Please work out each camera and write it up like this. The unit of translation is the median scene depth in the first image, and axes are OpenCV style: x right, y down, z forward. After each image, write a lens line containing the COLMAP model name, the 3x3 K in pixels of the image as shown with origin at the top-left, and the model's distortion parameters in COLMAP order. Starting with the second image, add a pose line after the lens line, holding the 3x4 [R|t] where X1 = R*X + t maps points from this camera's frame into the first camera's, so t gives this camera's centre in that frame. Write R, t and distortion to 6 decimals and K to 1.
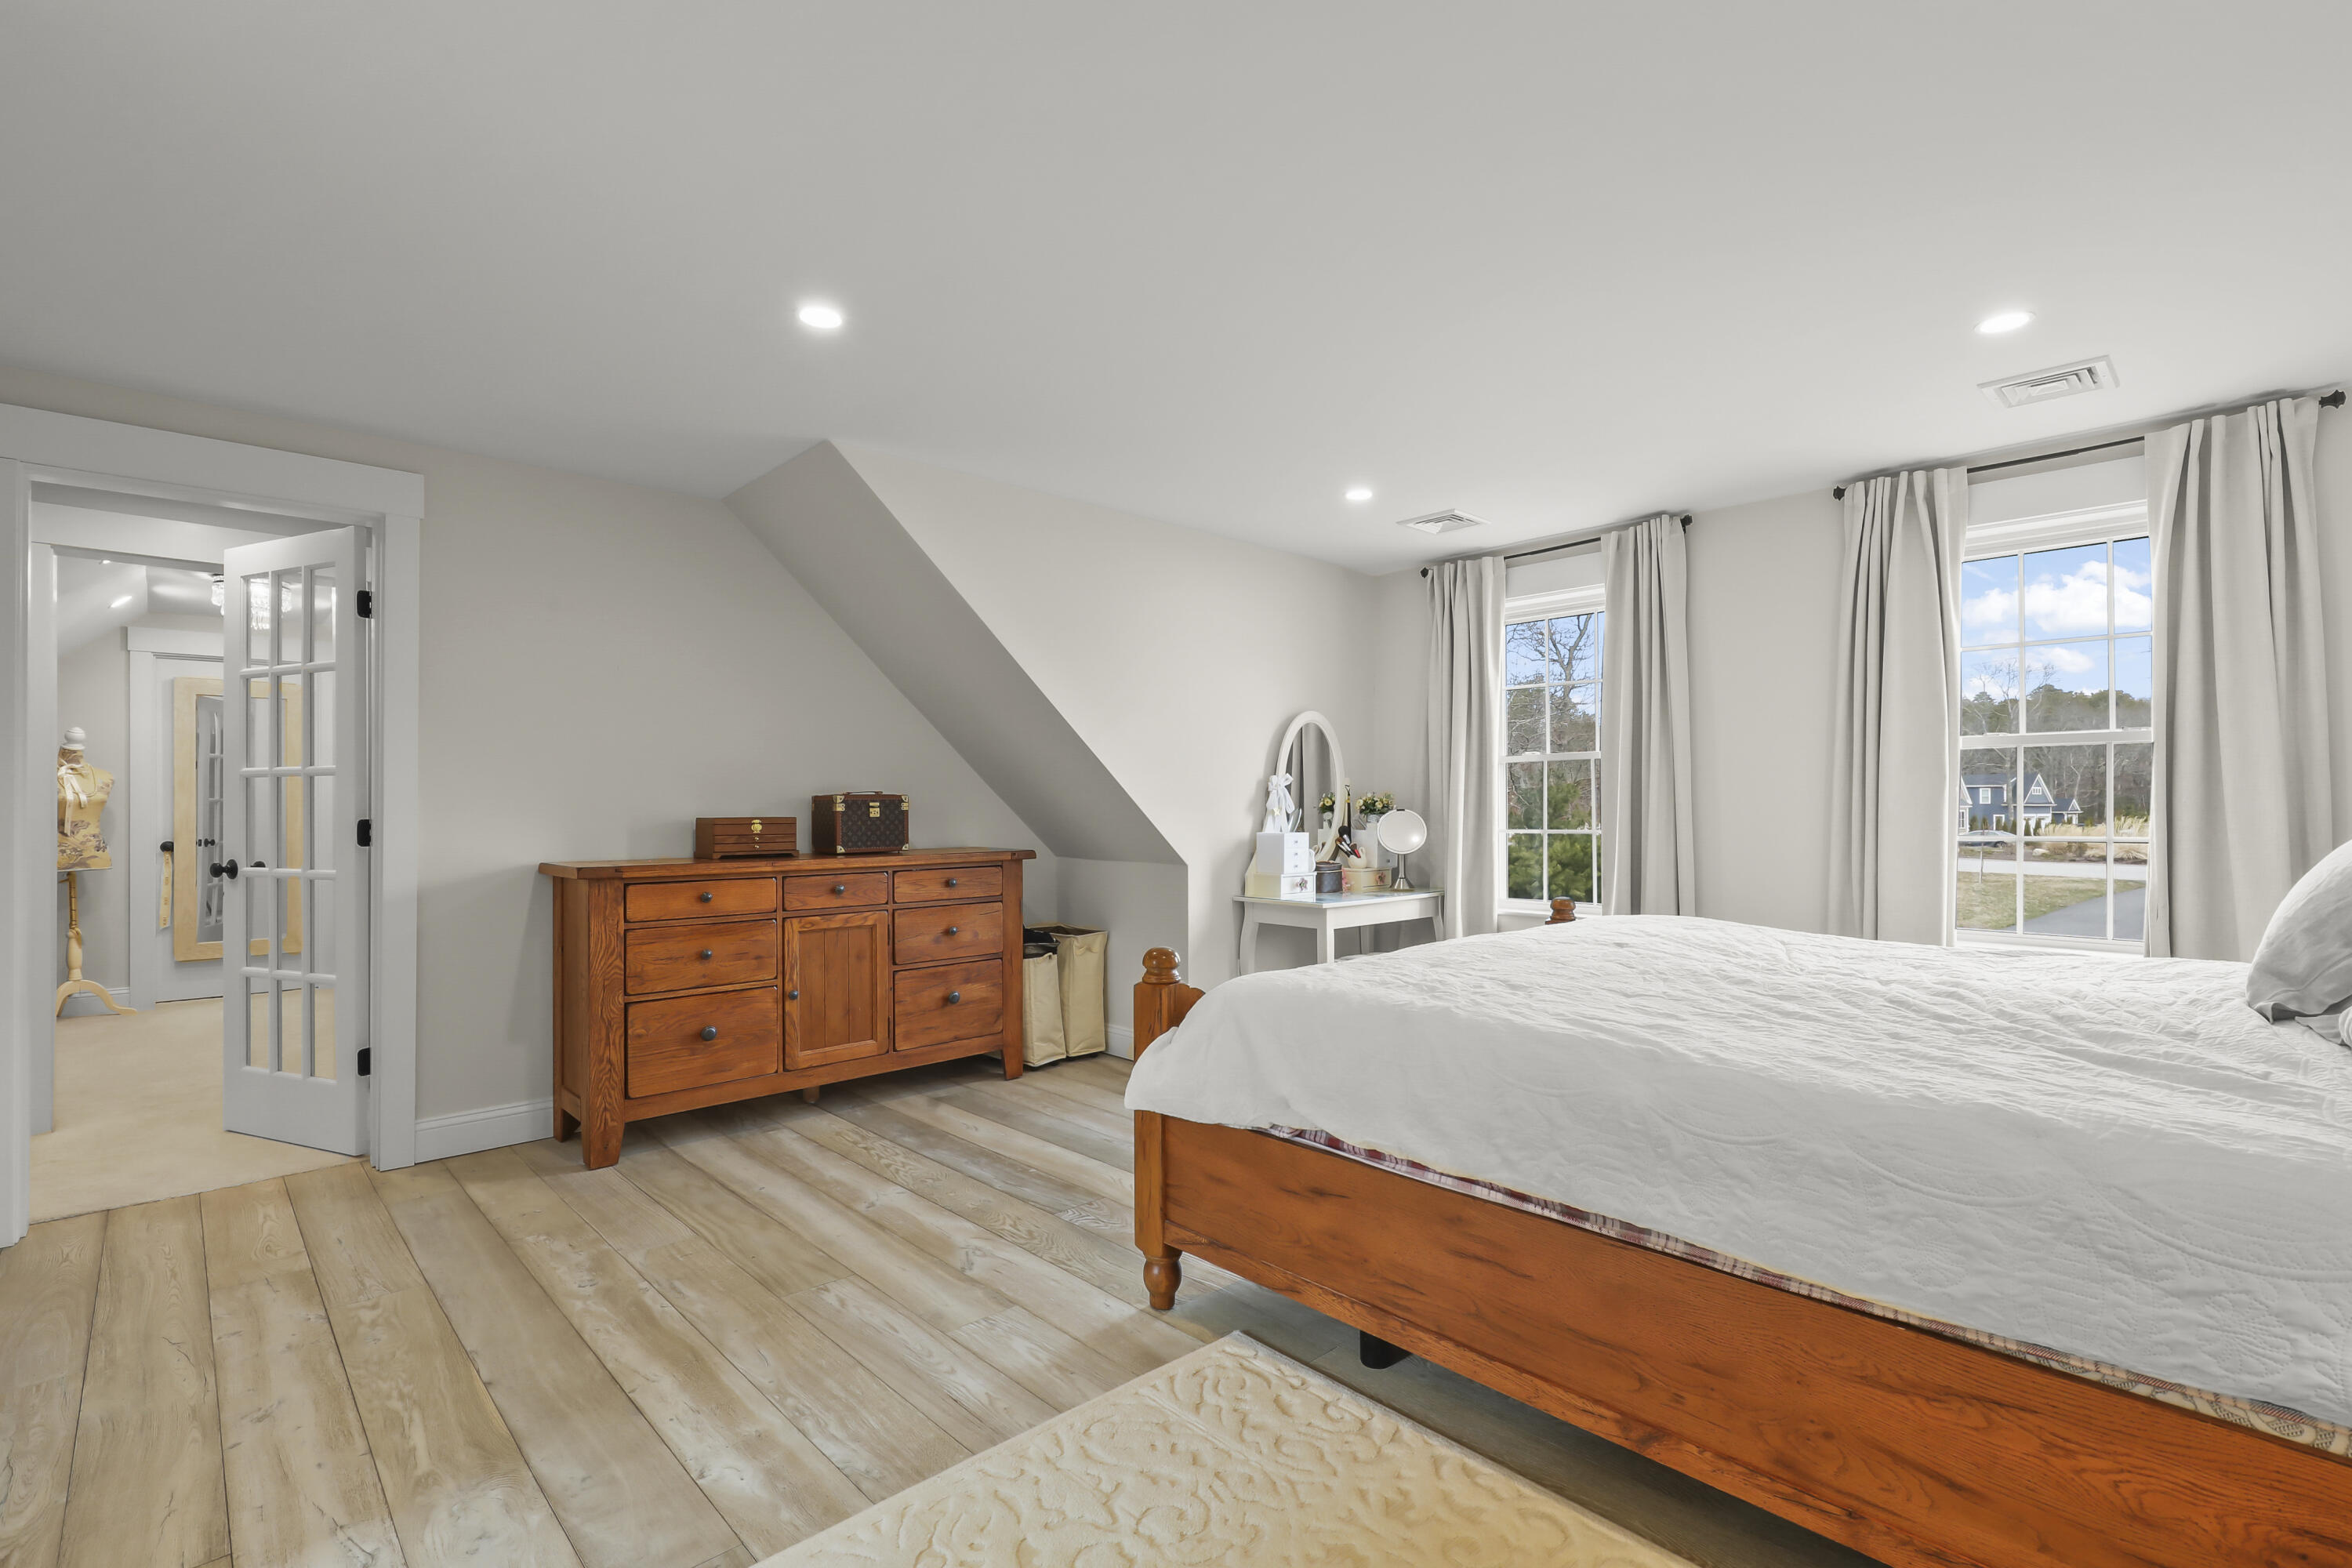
lens RADIAL K [[1065.3, 0, 1180.8], [0, 1065.3, 817.3], [0, 0, 1]] dist [-0.000039, -0.000644]
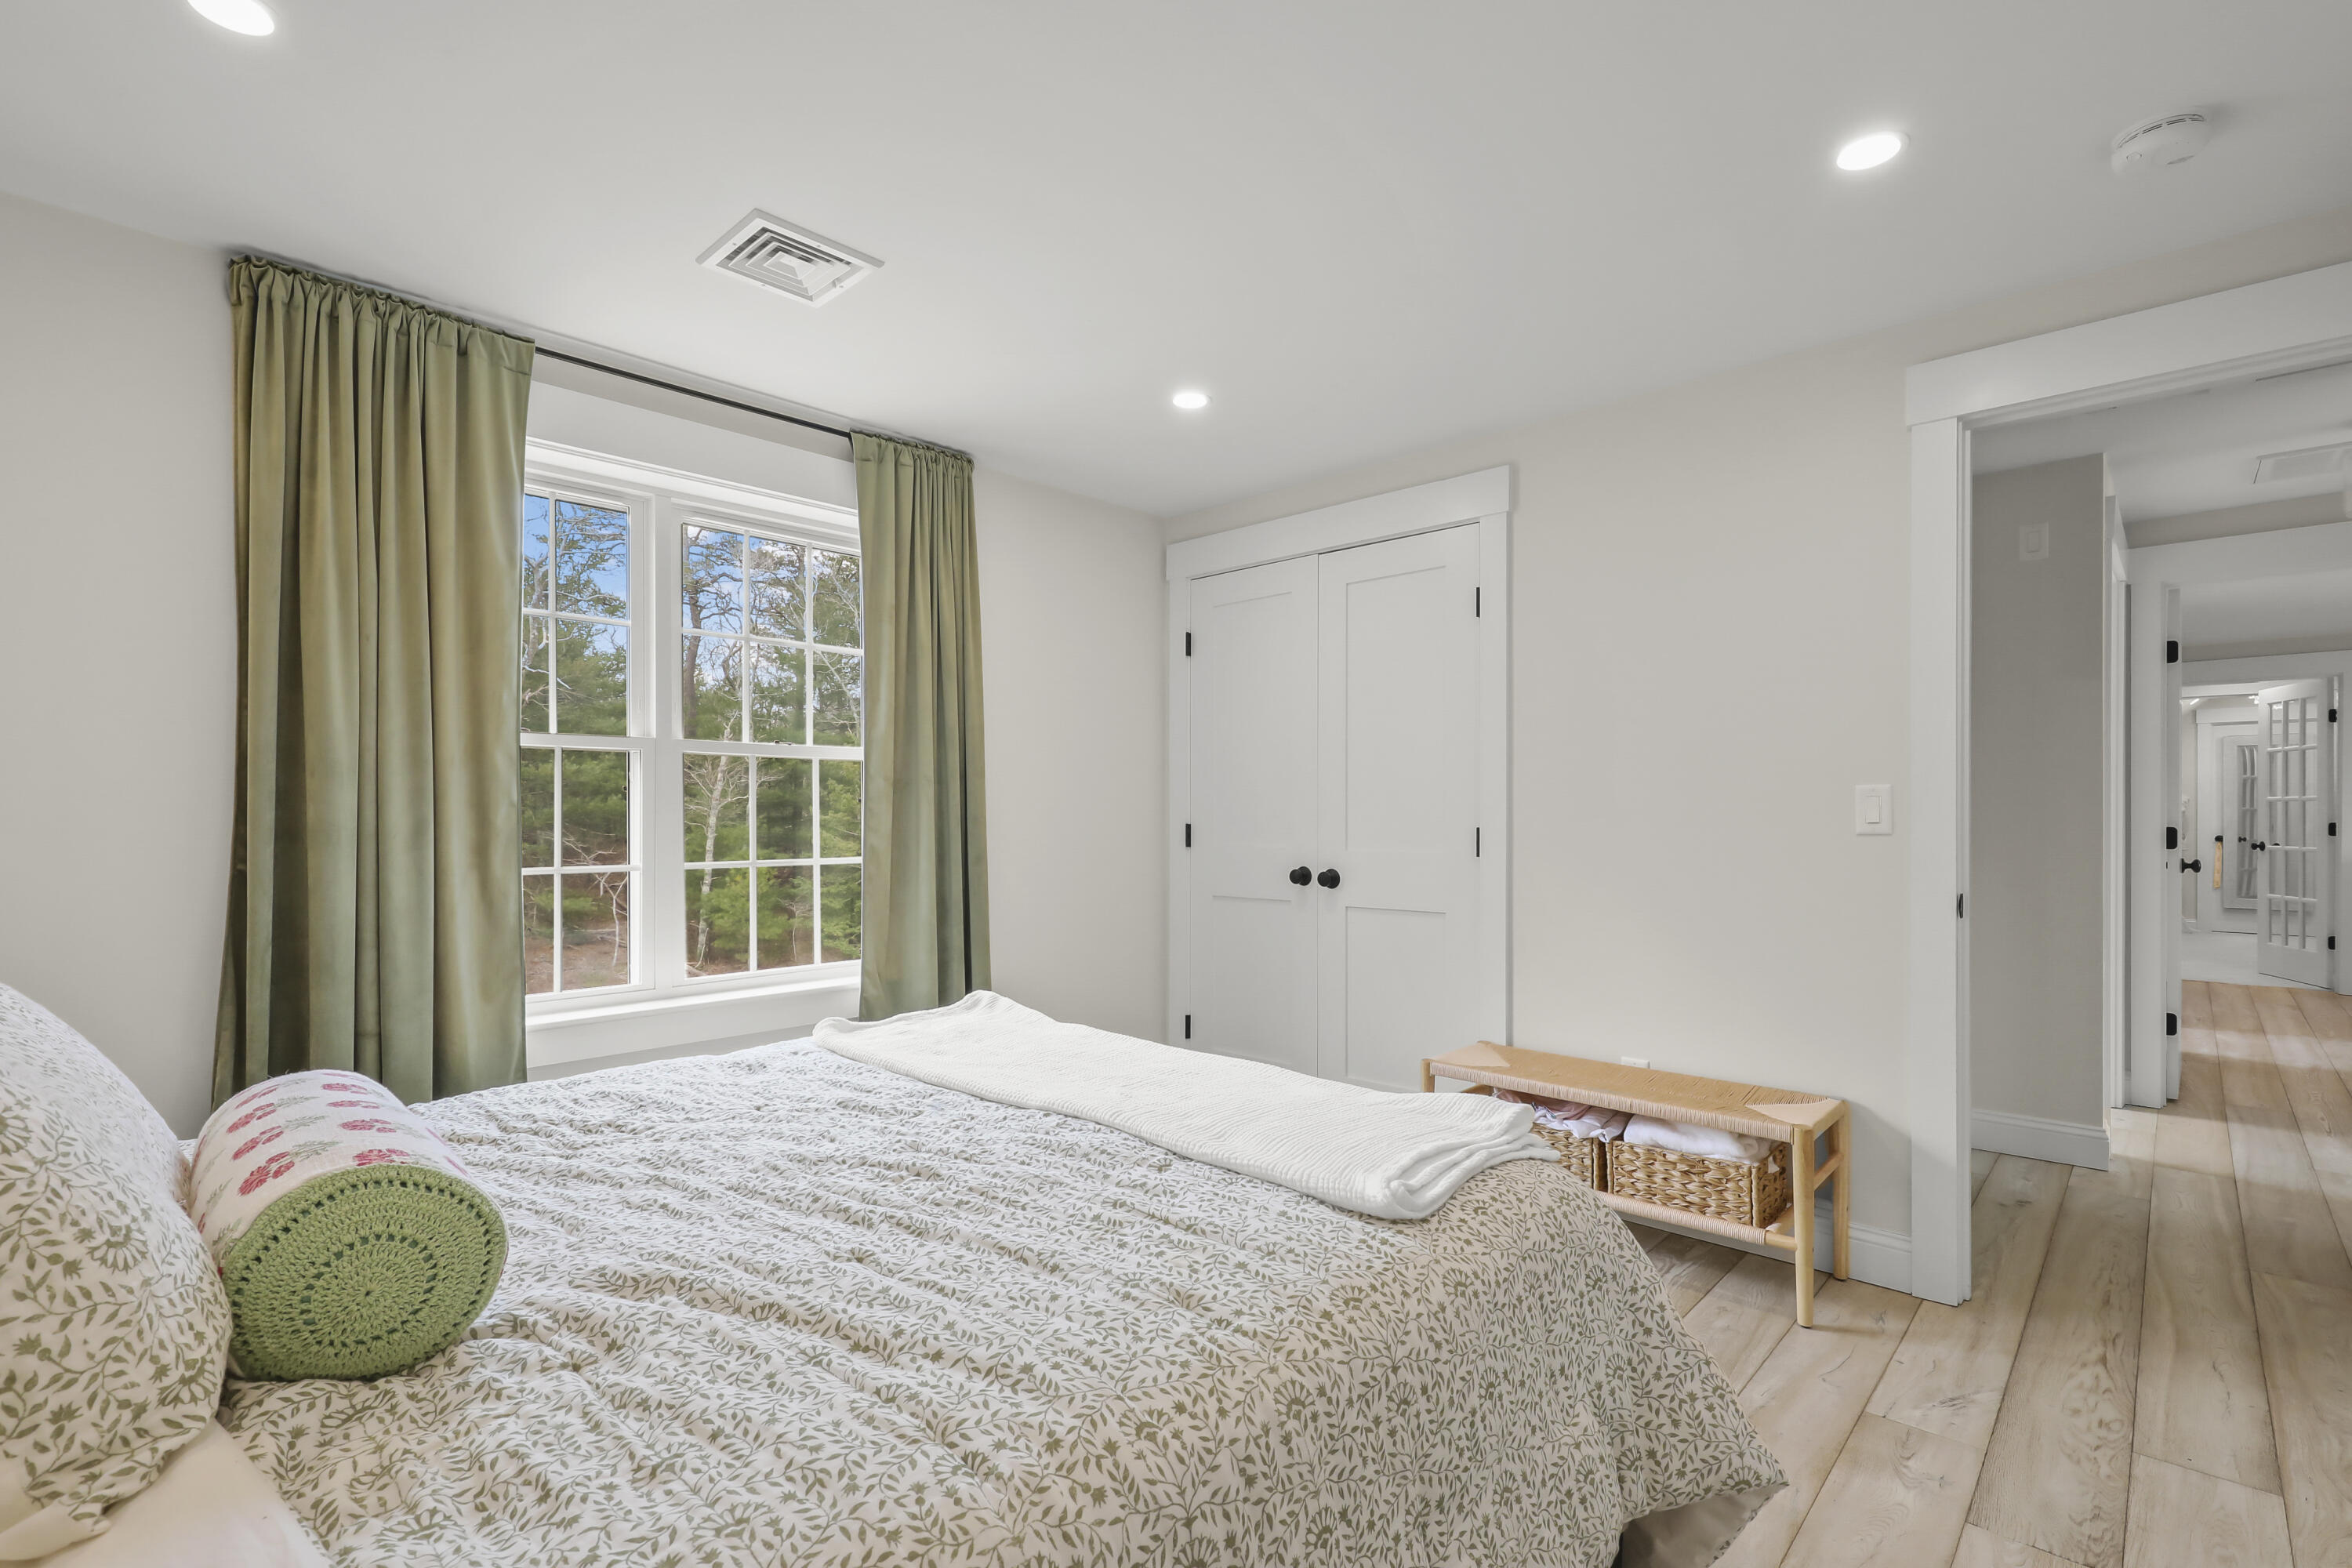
lens RADIAL K [[1065.3, 0, 1180.8], [0, 1065.3, 817.3], [0, 0, 1]] dist [-0.000039, -0.000644]
pose [[0.053029, 0.000085, -0.998593, 1.086361], [-0.003258, 0.999995, -0.000088, -0.000724], [0.998588, 0.003258, 0.053029, -1.233901]]
